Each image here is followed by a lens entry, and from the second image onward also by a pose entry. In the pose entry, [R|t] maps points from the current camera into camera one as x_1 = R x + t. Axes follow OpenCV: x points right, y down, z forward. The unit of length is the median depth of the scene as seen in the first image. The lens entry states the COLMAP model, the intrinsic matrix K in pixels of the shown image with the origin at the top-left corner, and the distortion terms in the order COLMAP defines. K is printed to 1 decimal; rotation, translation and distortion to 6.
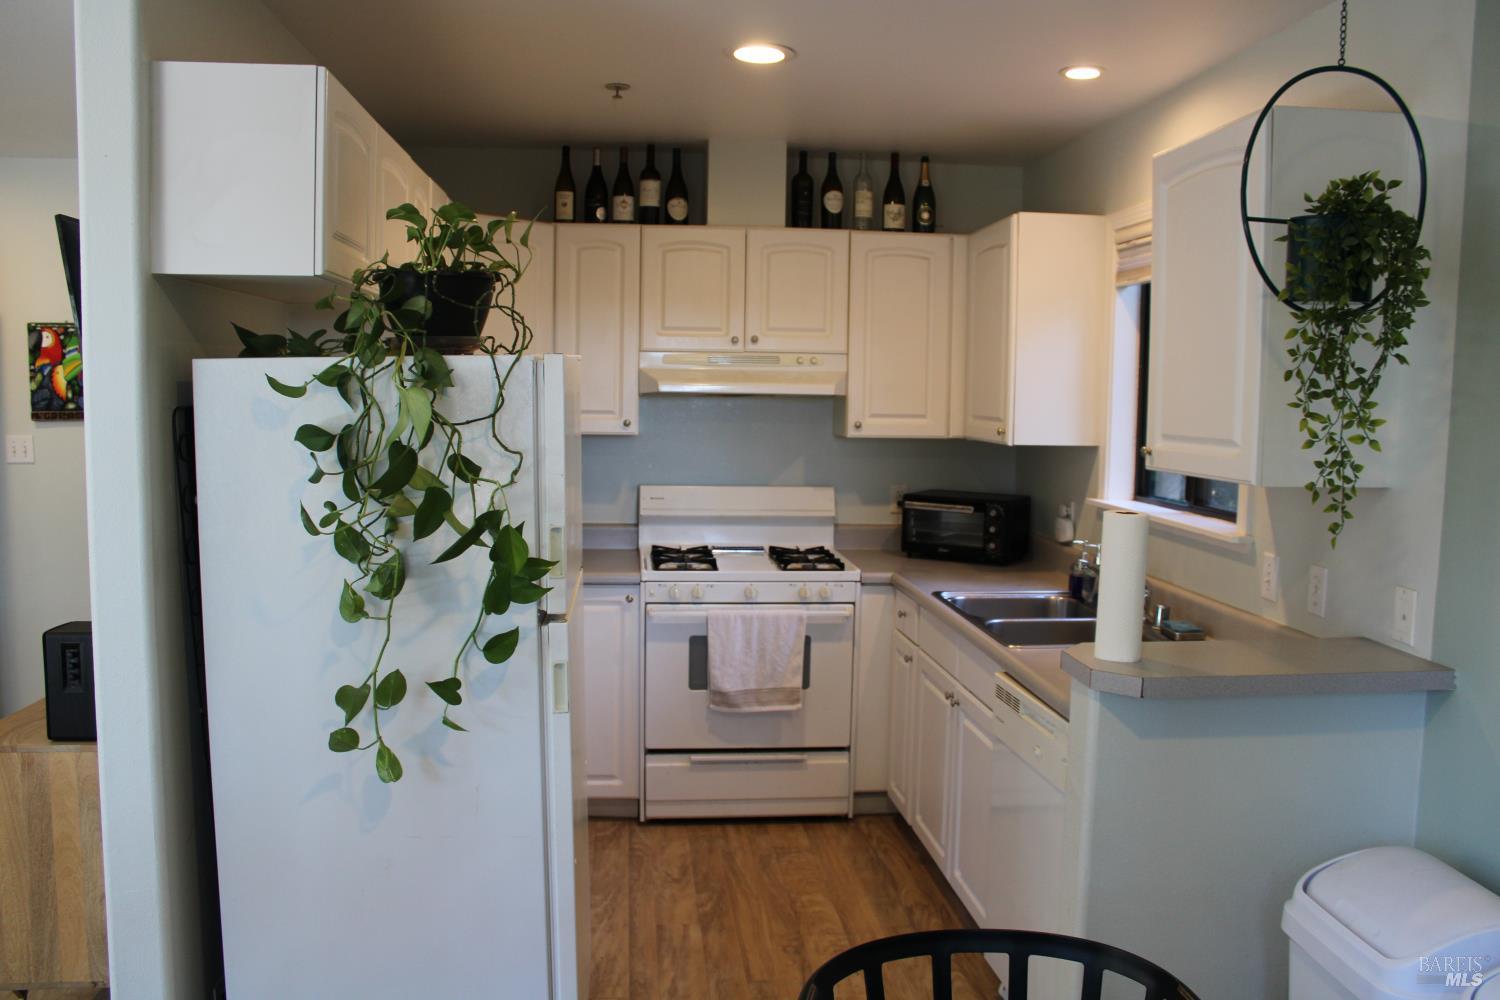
lens RADIAL K [[1238.4, 0, 750.0], [0, 1238.4, 500.0], [0, 0, 1]] dist [-0.182160, 0.165504]
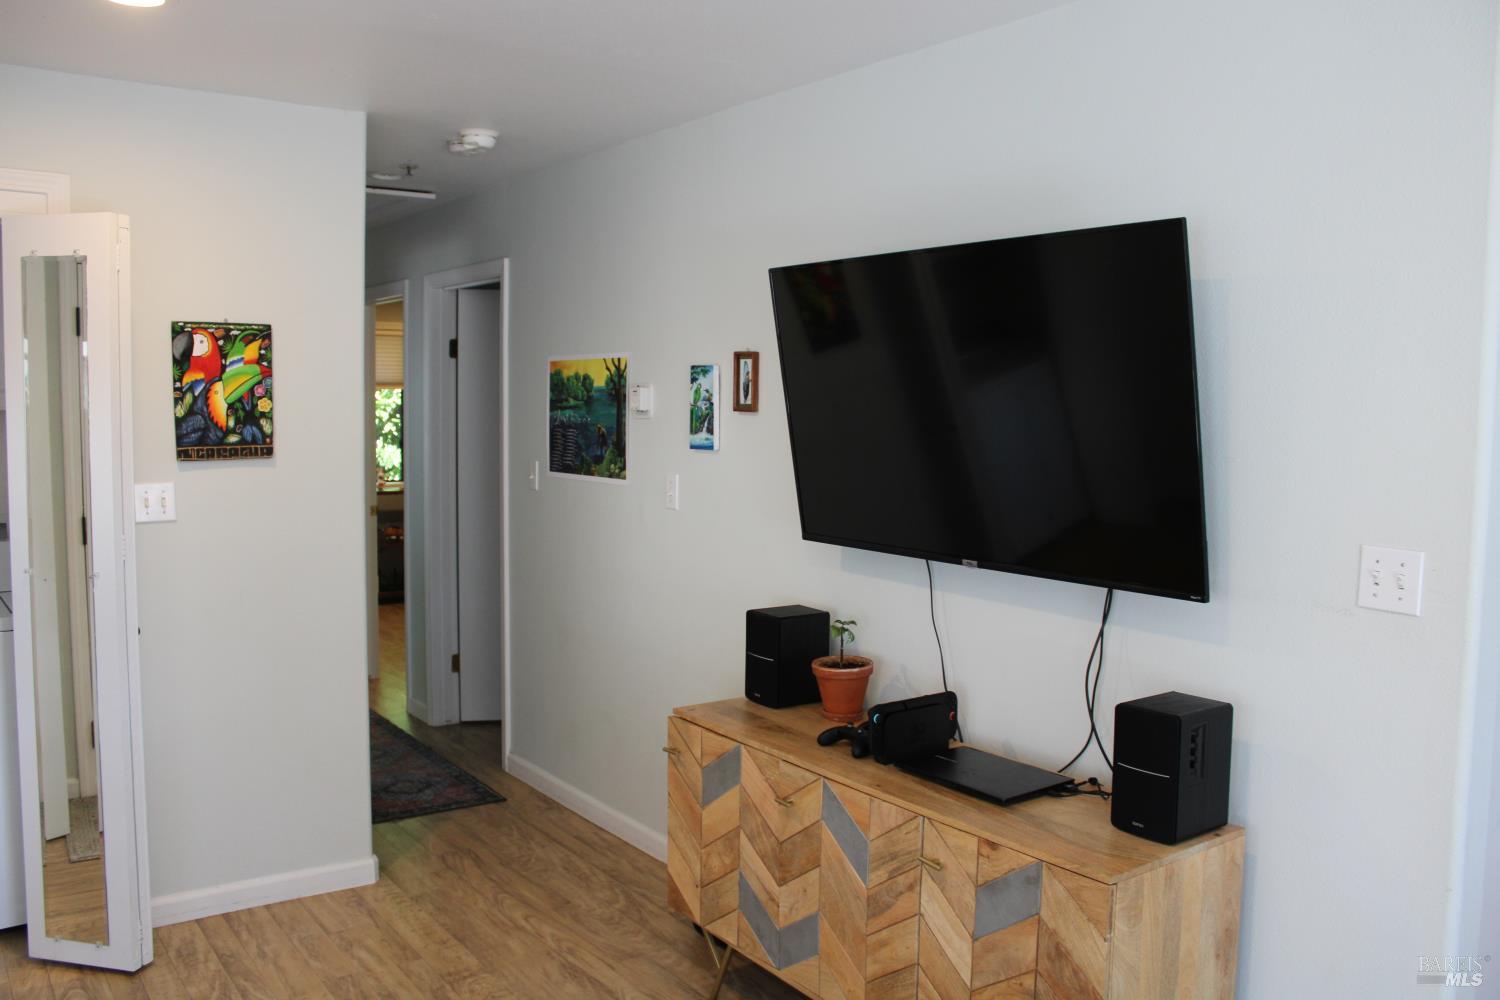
lens RADIAL K [[1238.4, 0, 750.0], [0, 1238.4, 500.0], [0, 0, 1]] dist [-0.182160, 0.165504]
pose [[0.863149, -0.045224, 0.502920, -0.673744], [0.047840, 0.998825, 0.007710, -0.033113], [-0.502677, 0.017405, 0.864299, 0.217064]]
